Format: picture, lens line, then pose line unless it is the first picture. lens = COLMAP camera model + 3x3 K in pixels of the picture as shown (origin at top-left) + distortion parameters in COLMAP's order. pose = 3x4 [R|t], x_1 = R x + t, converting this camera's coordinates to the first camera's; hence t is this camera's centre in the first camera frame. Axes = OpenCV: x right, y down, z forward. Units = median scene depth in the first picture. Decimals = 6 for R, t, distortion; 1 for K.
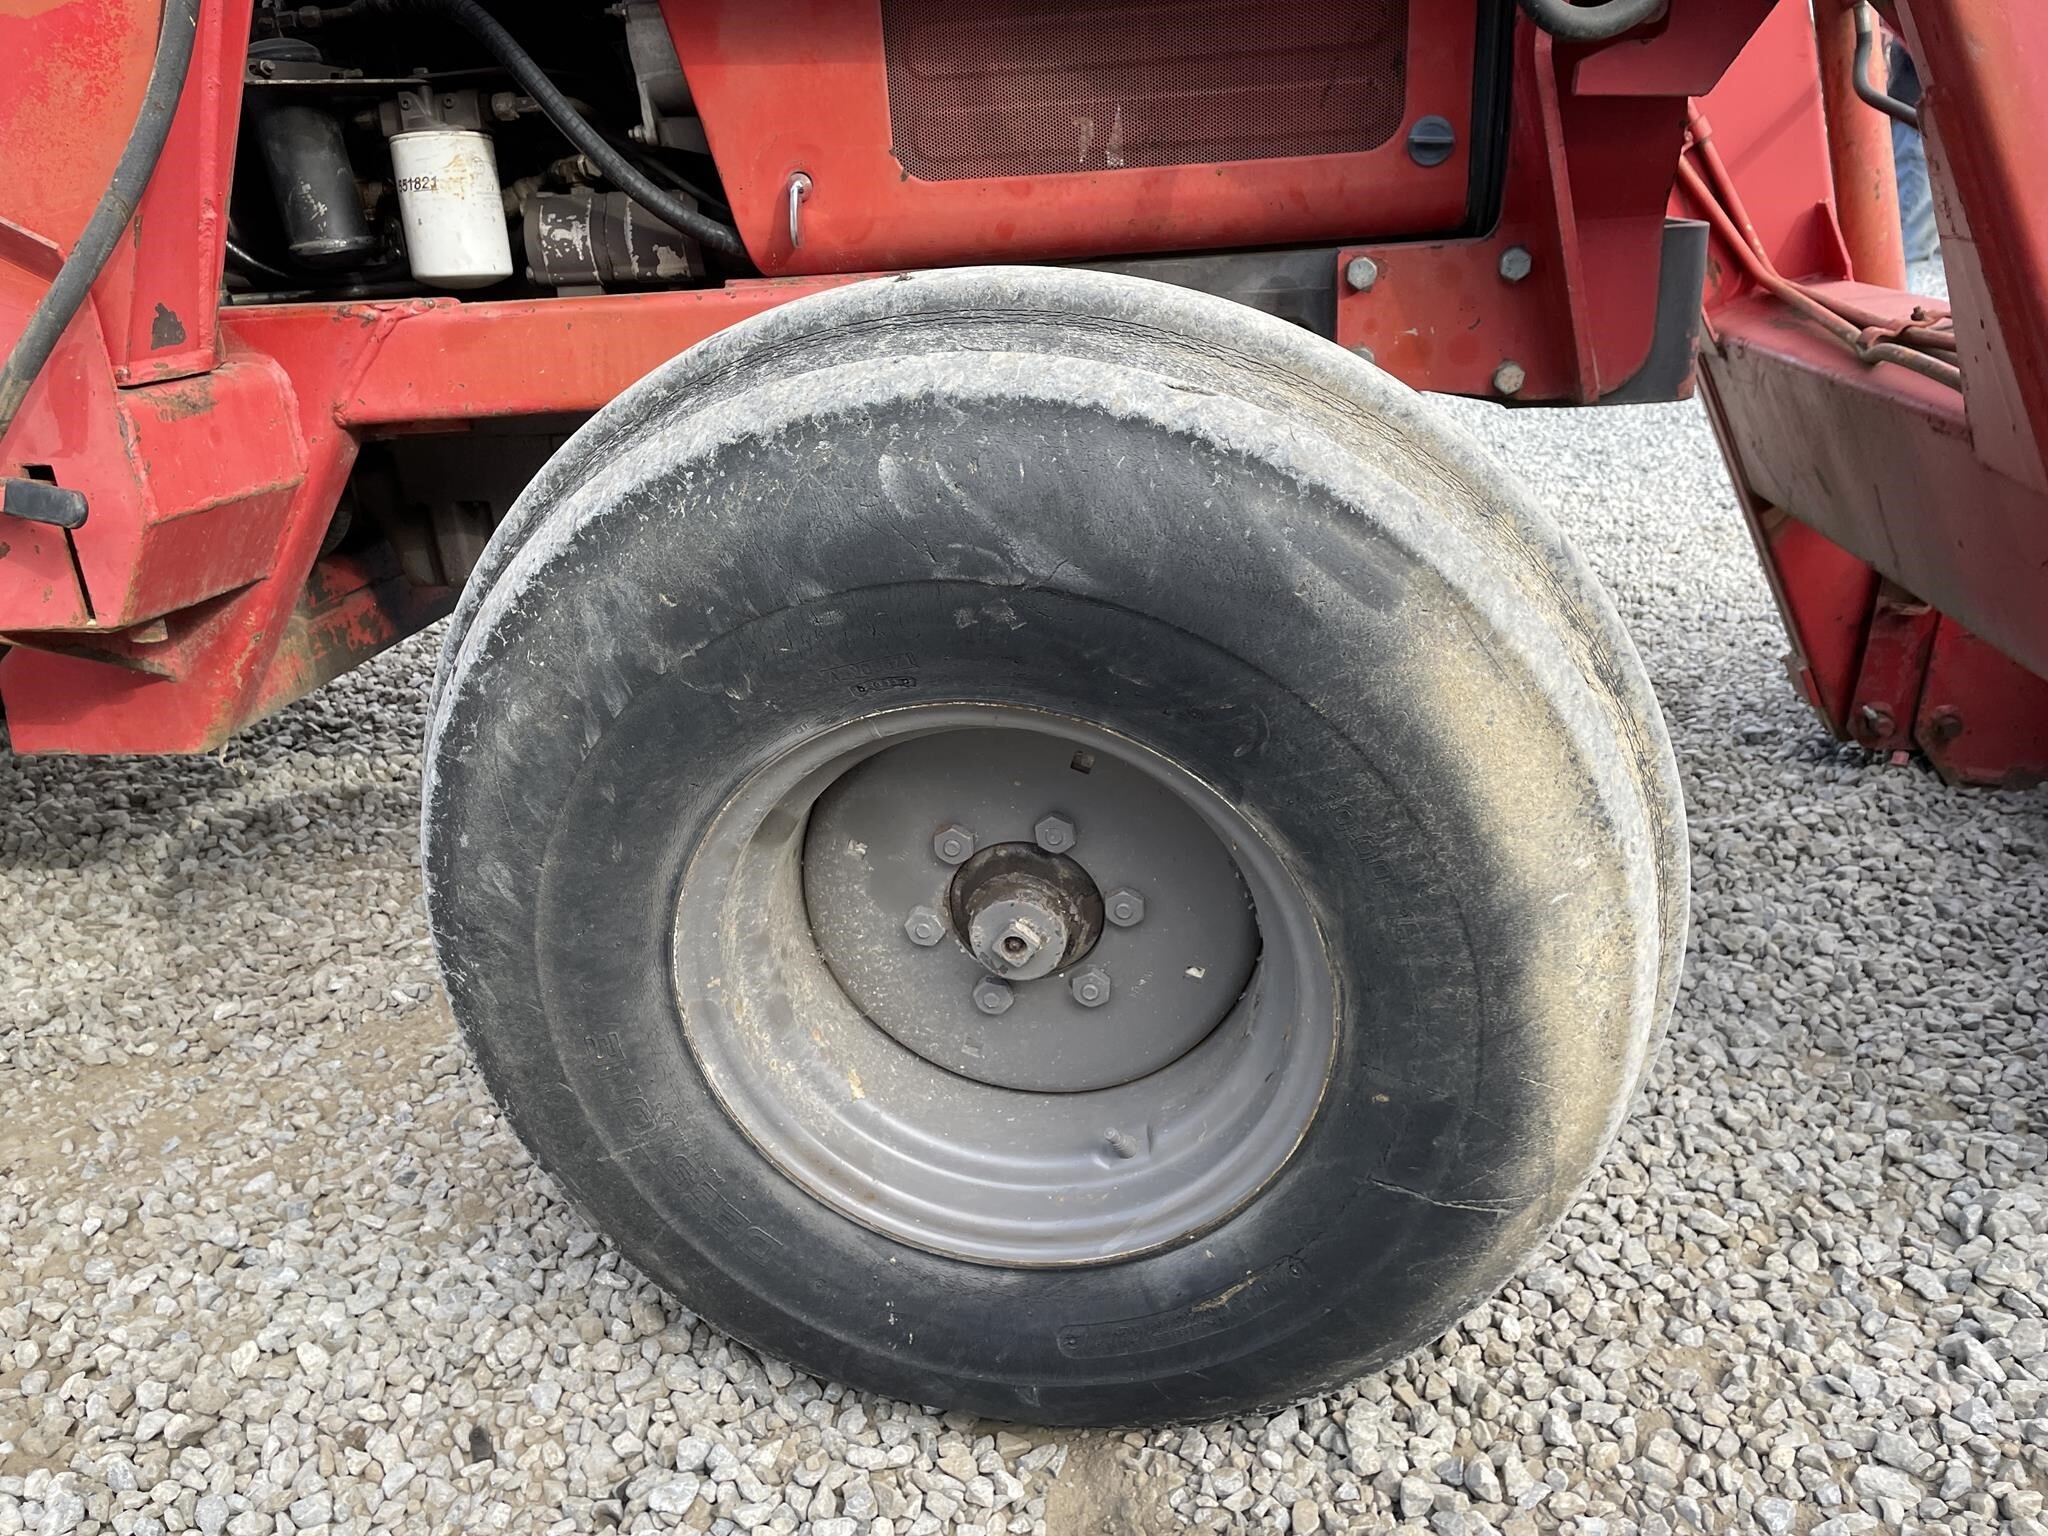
lens RADIAL K [[1527.3, 0, 1024.7], [0, 1527.3, 775.8], [0, 0, 1]] dist [0.091015, -0.121895]
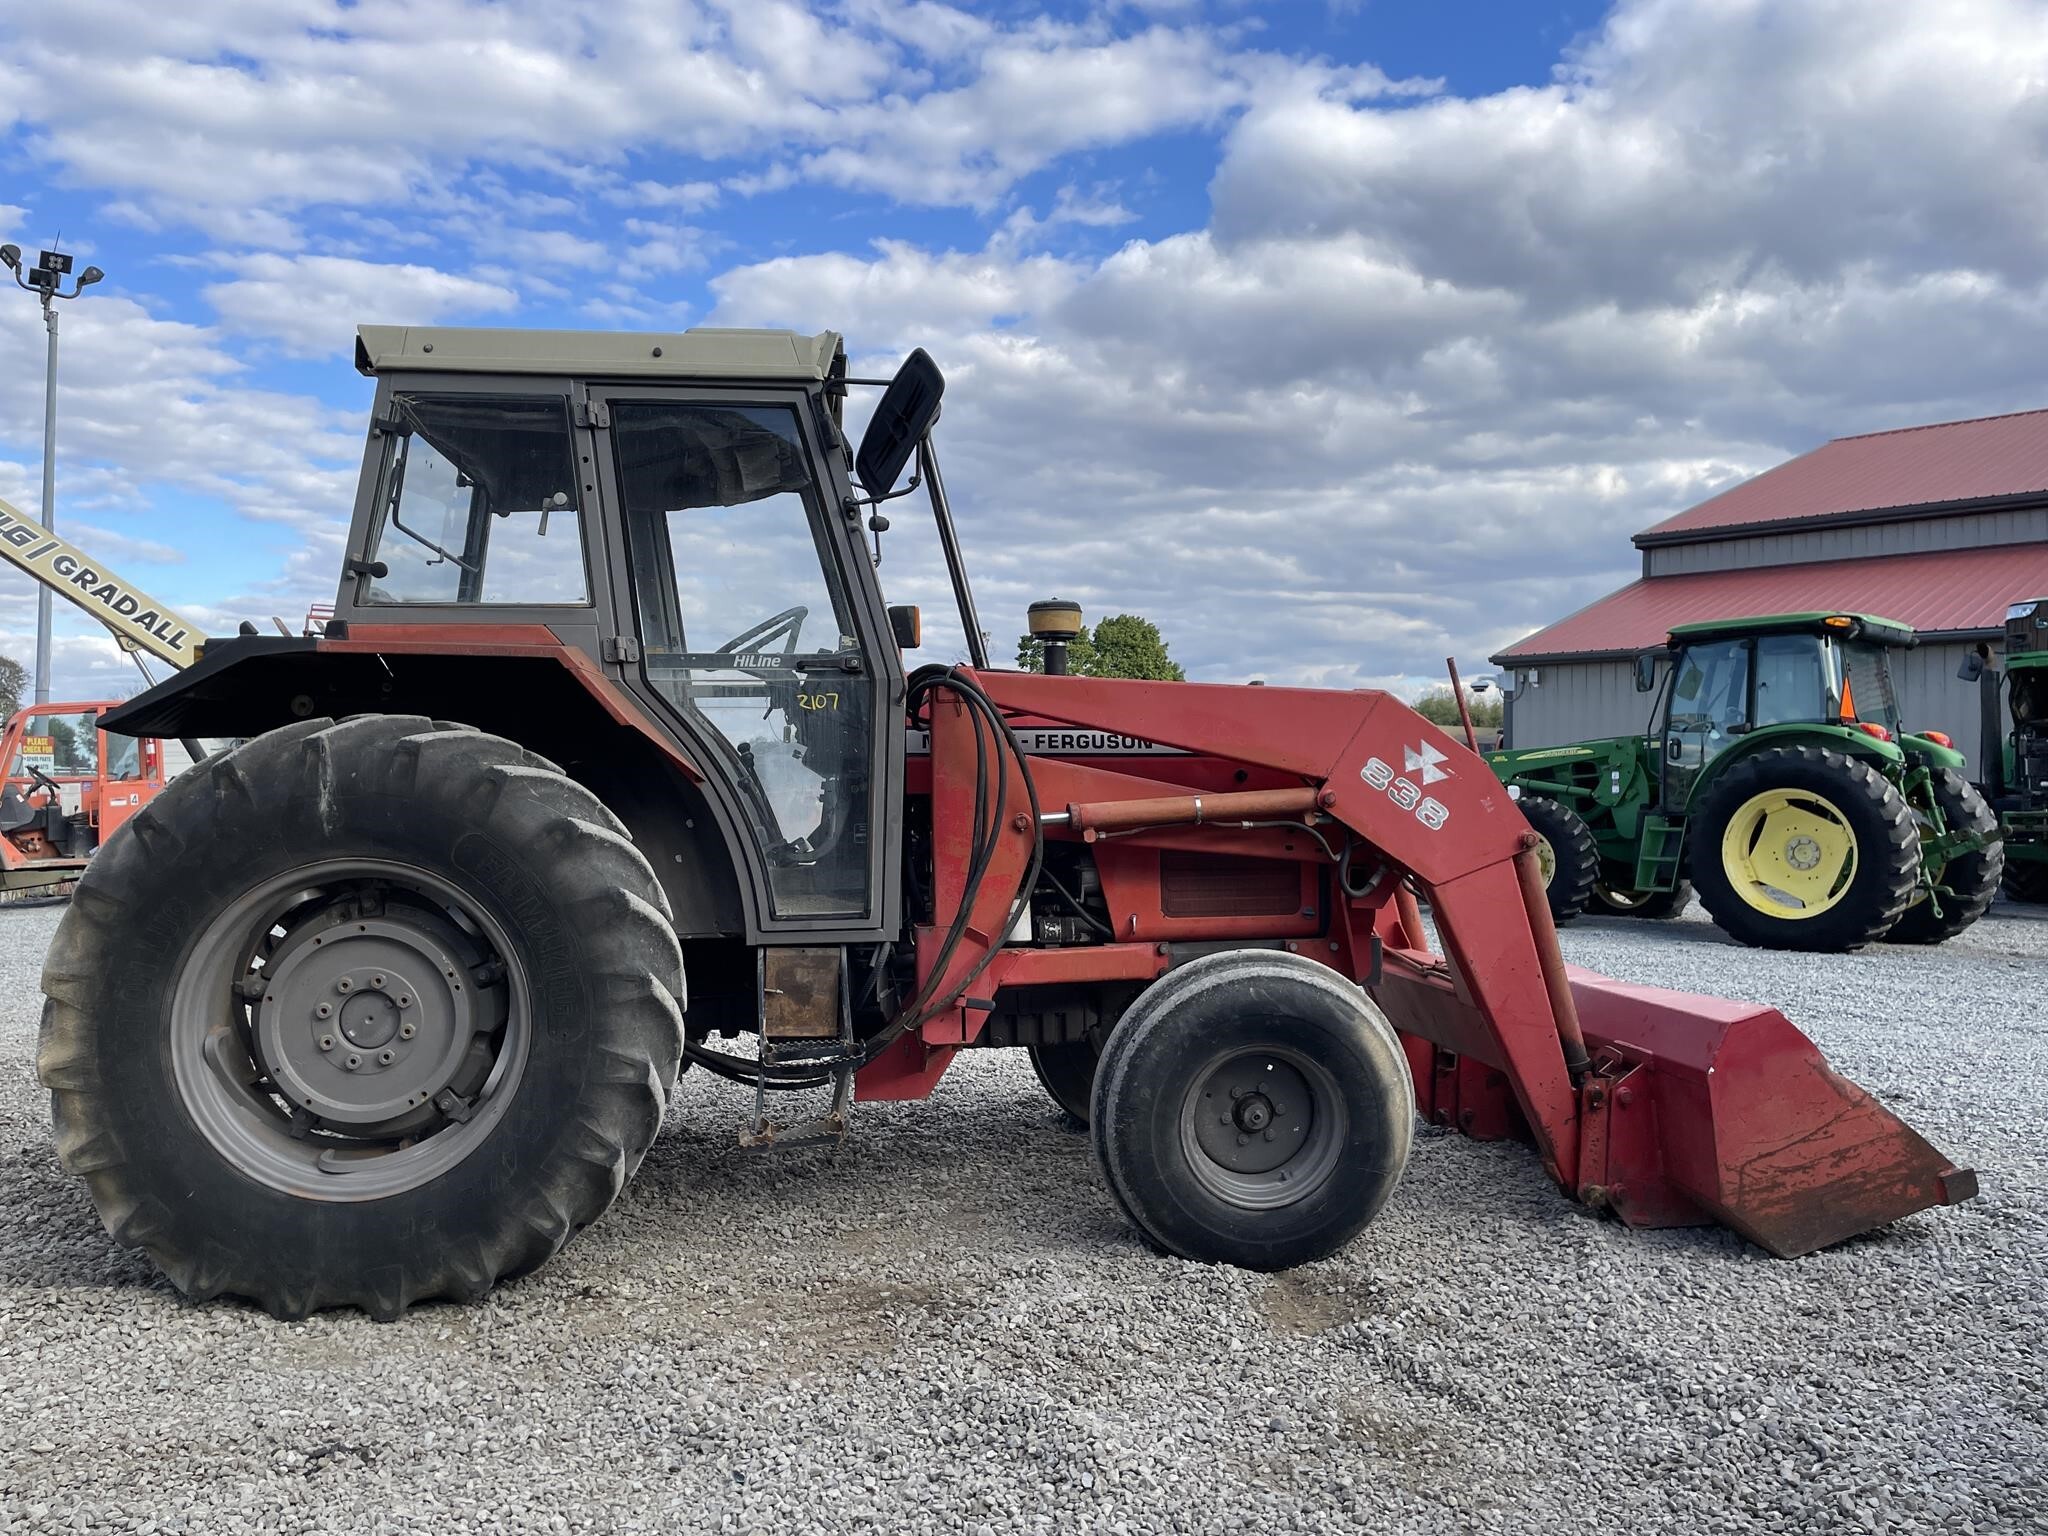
lens RADIAL K [[1547.5, 0, 1022.7], [0, 1547.5, 751.3], [0, 0, 1]] dist [0.094237, -0.131645]
pose [[0.965754, 0.050585, 0.254480, -1.763928], [0.054012, 0.920127, -0.387878, 0.818633], [-0.253774, 0.388339, 0.885884, -2.919181]]
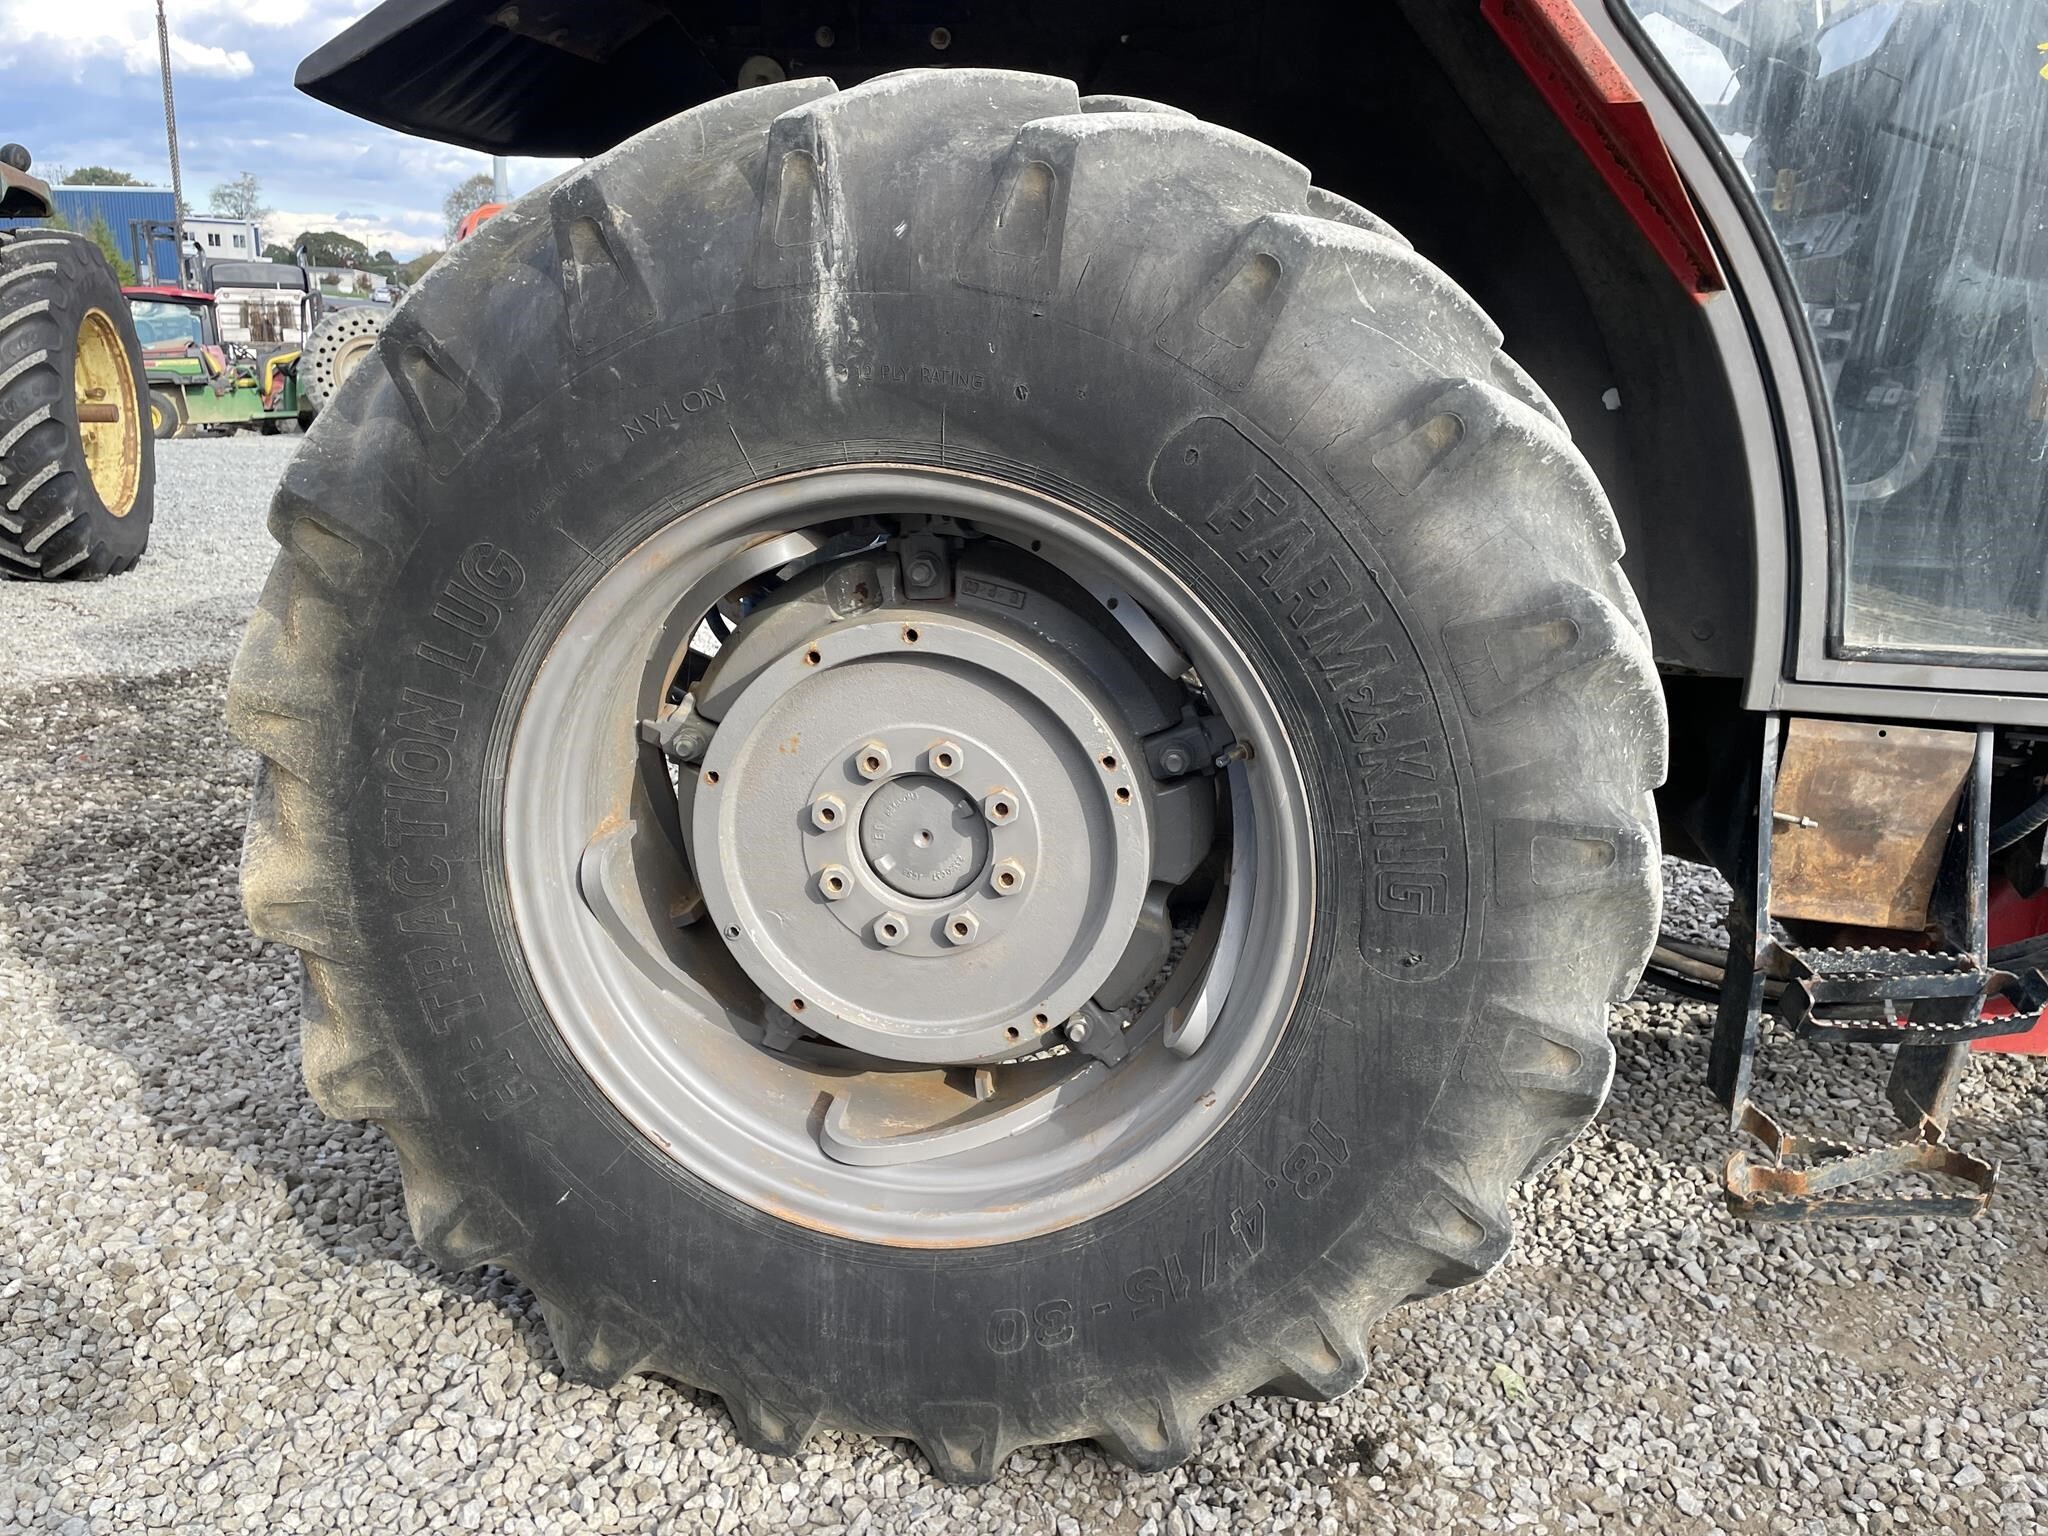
lens RADIAL K [[1527.3, 0, 1024.7], [0, 1527.3, 775.8], [0, 0, 1]] dist [0.091015, -0.121895]
pose [[0.996570, 0.080322, 0.019912, -2.238529], [-0.078038, 0.992236, -0.096841, -0.089374], [-0.027536, 0.094955, 0.995101, -0.432434]]
